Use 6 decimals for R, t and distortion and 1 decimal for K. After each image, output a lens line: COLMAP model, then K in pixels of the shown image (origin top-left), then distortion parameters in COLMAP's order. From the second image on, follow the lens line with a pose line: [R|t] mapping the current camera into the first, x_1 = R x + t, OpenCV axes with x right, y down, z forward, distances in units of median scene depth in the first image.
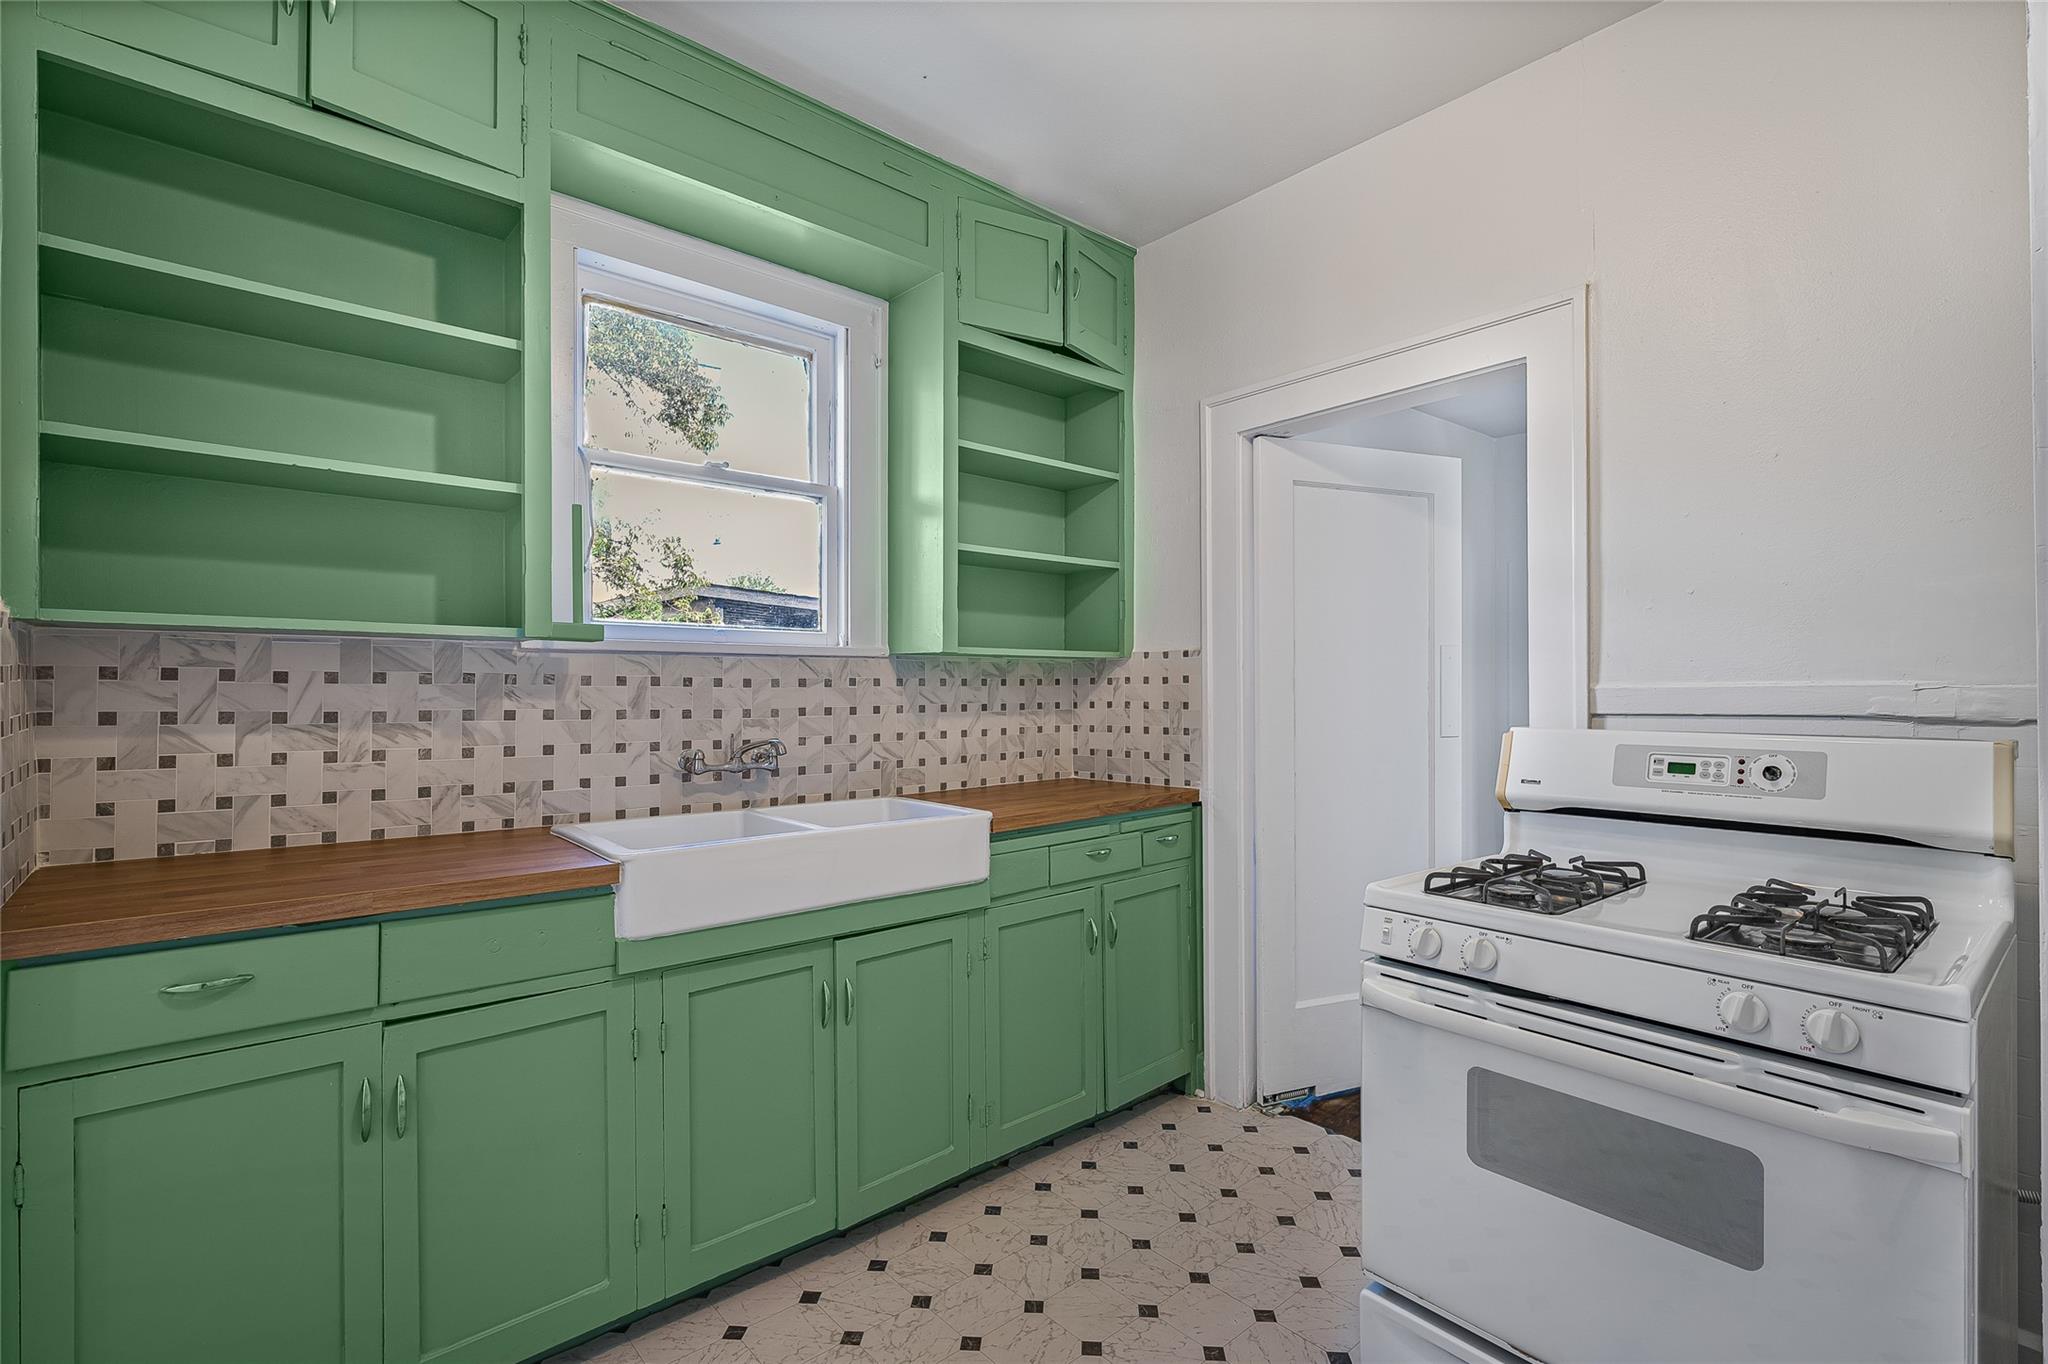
lens RADIAL K [[941.7, 0, 1023.0], [0, 941.7, 682.2], [0, 0, 1]] dist [-0.001569, -0.000456]
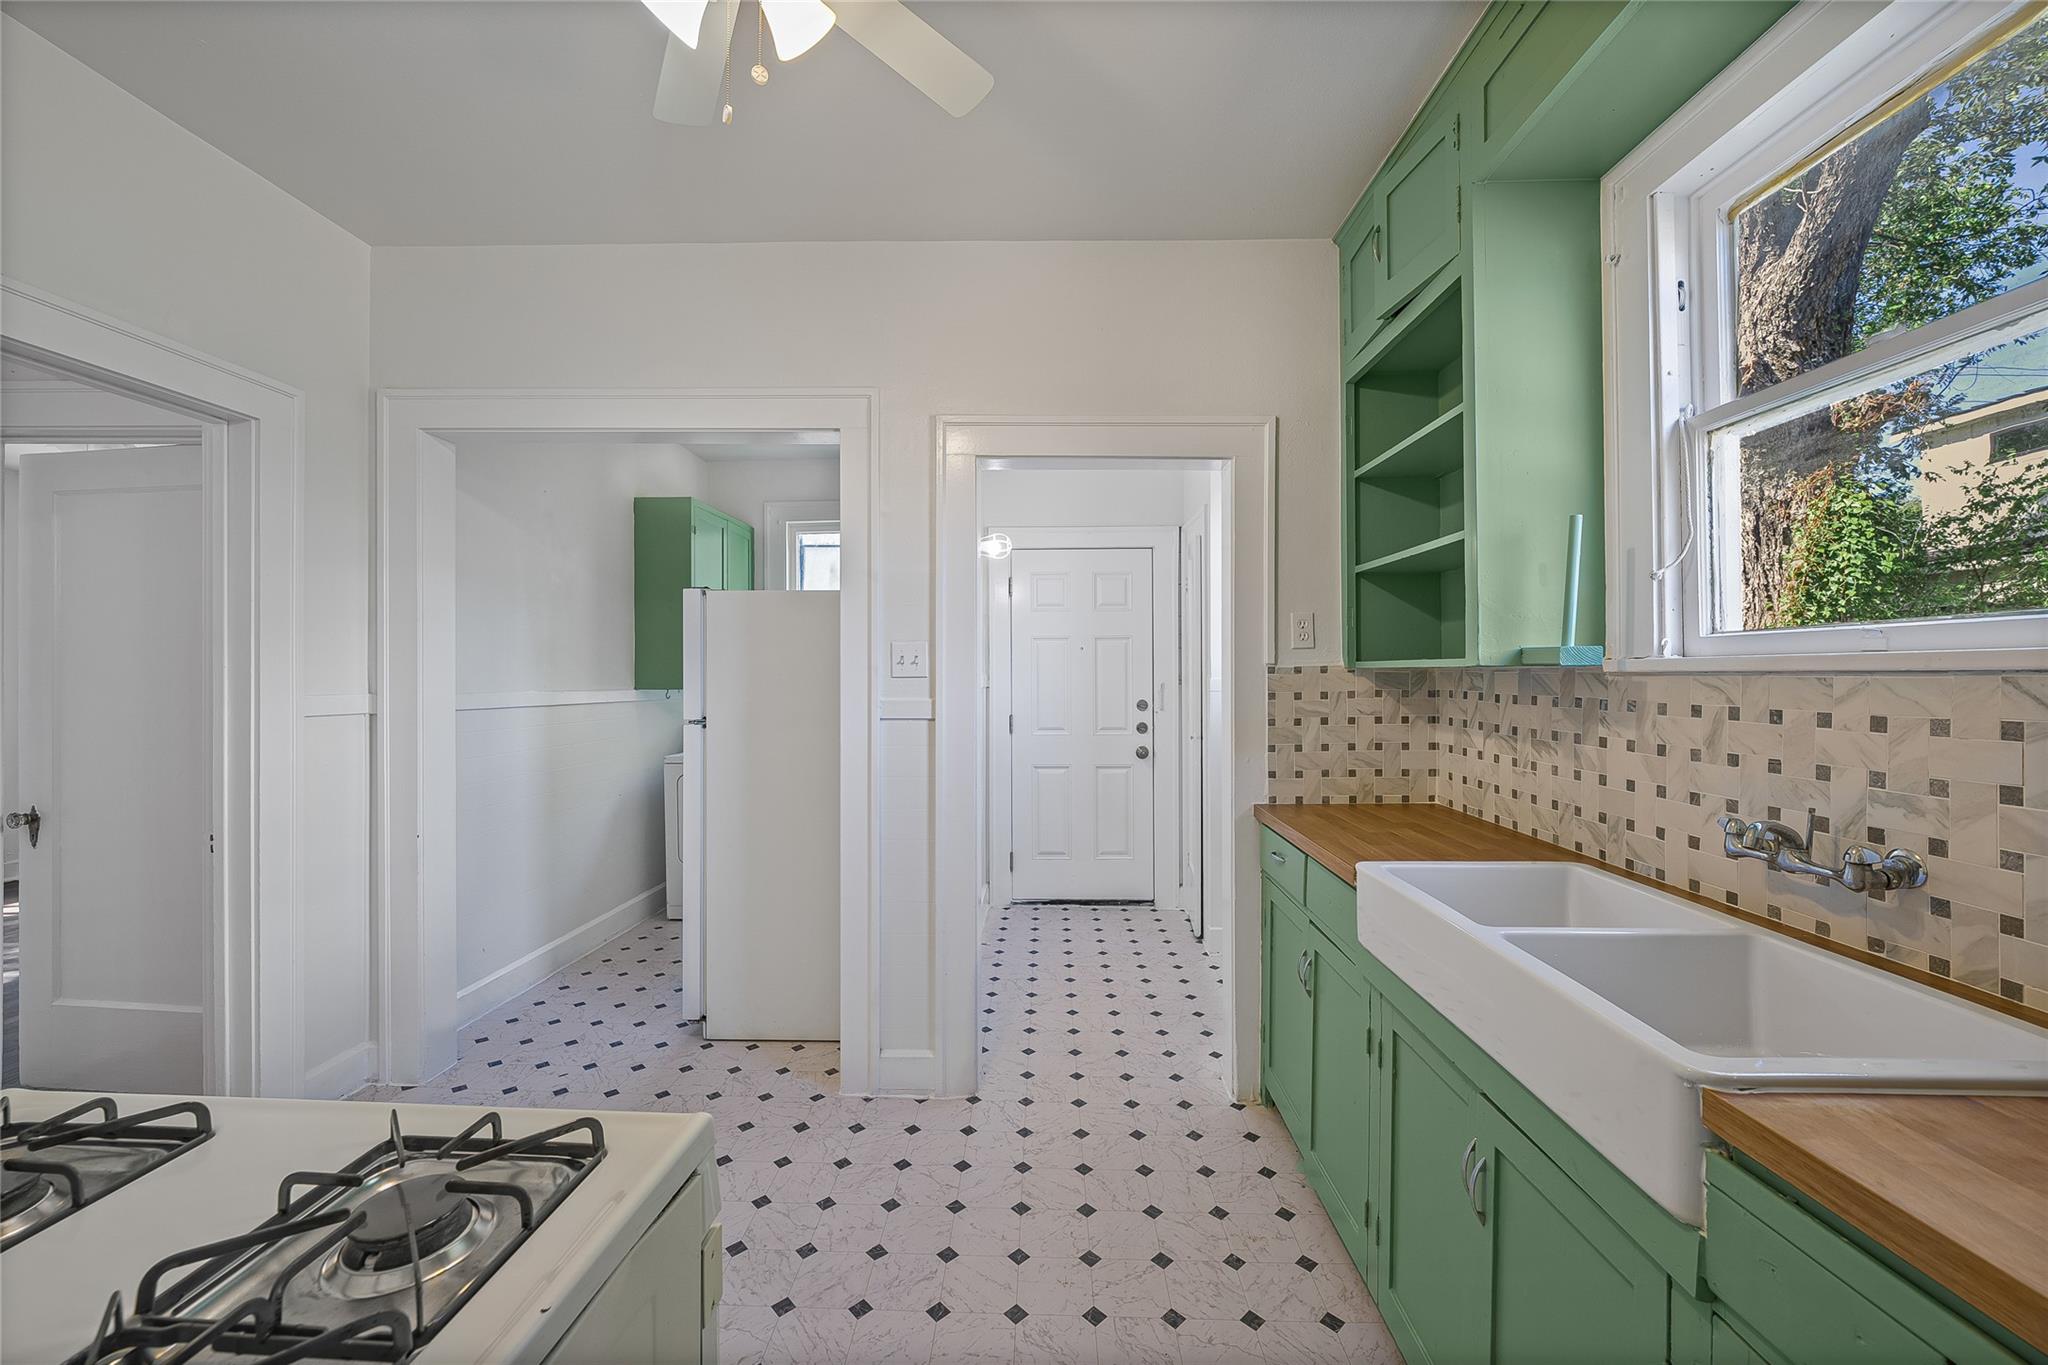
lens RADIAL K [[793.6, 0, 1016.3], [0, 793.6, 678.6], [0, 0, 1]] dist [0.002670, 0.000316]
pose [[-0.690212, 0.001668, -0.723605, 0.402554], [0.002527, 0.999997, -0.000105, -0.027761], [0.723602, -0.001901, -0.690214, 1.006163]]
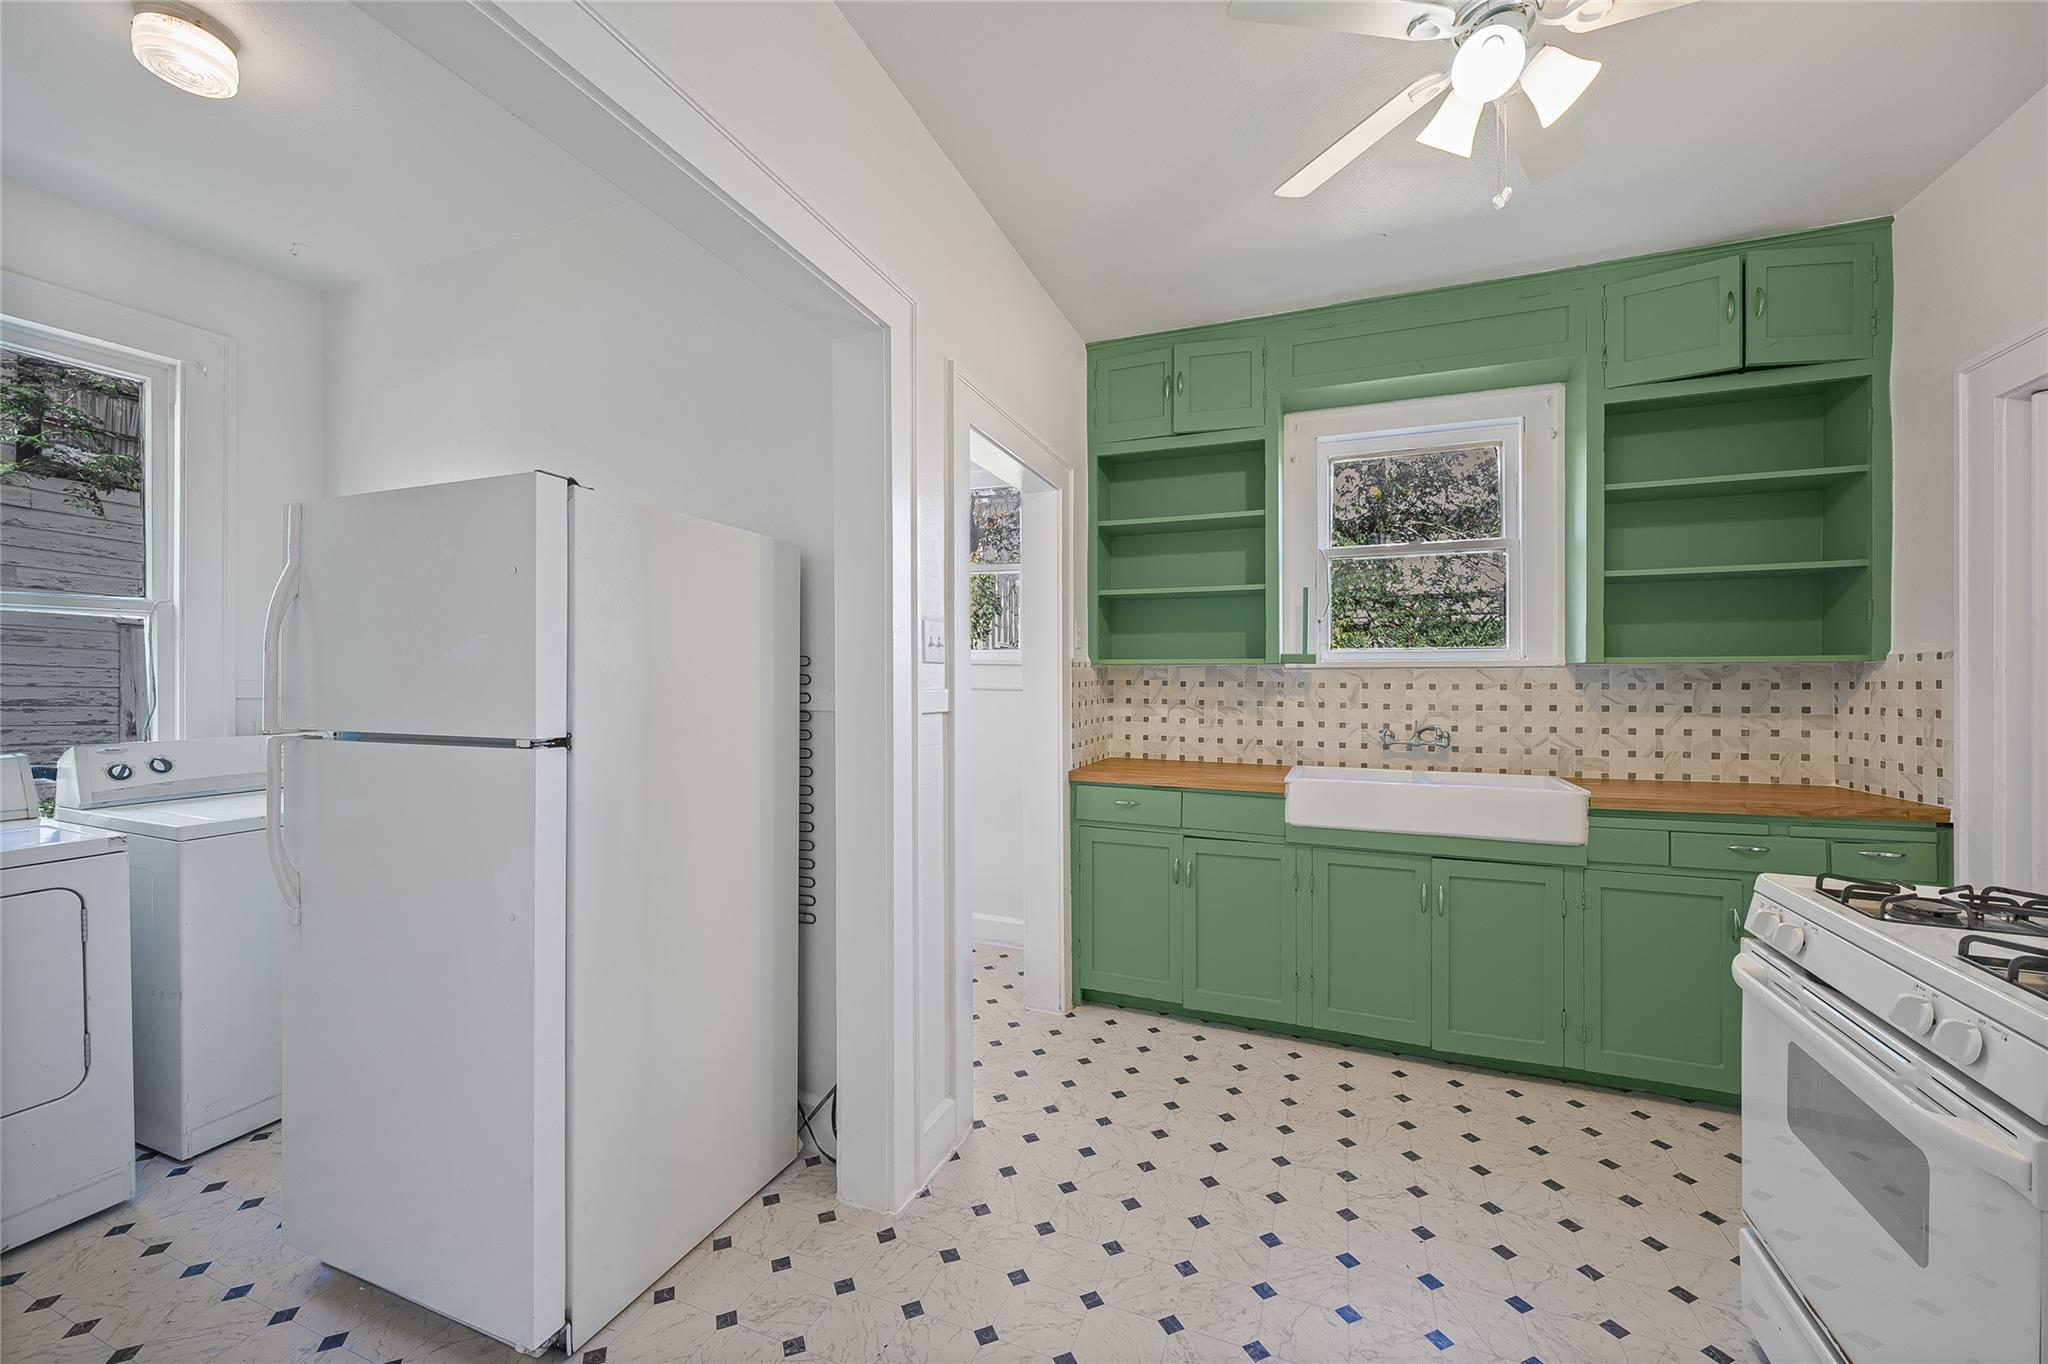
lens RADIAL K [[793.6, 0, 1019.5], [0, 793.6, 685.3], [0, 0, 1]] dist [0.002670, 0.000316]
pose [[0.438758, 0.003004, -0.898600, 0.570267], [0.002274, 0.999987, 0.004454, -0.008999], [0.898602, -0.003998, 0.438746, -0.135101]]
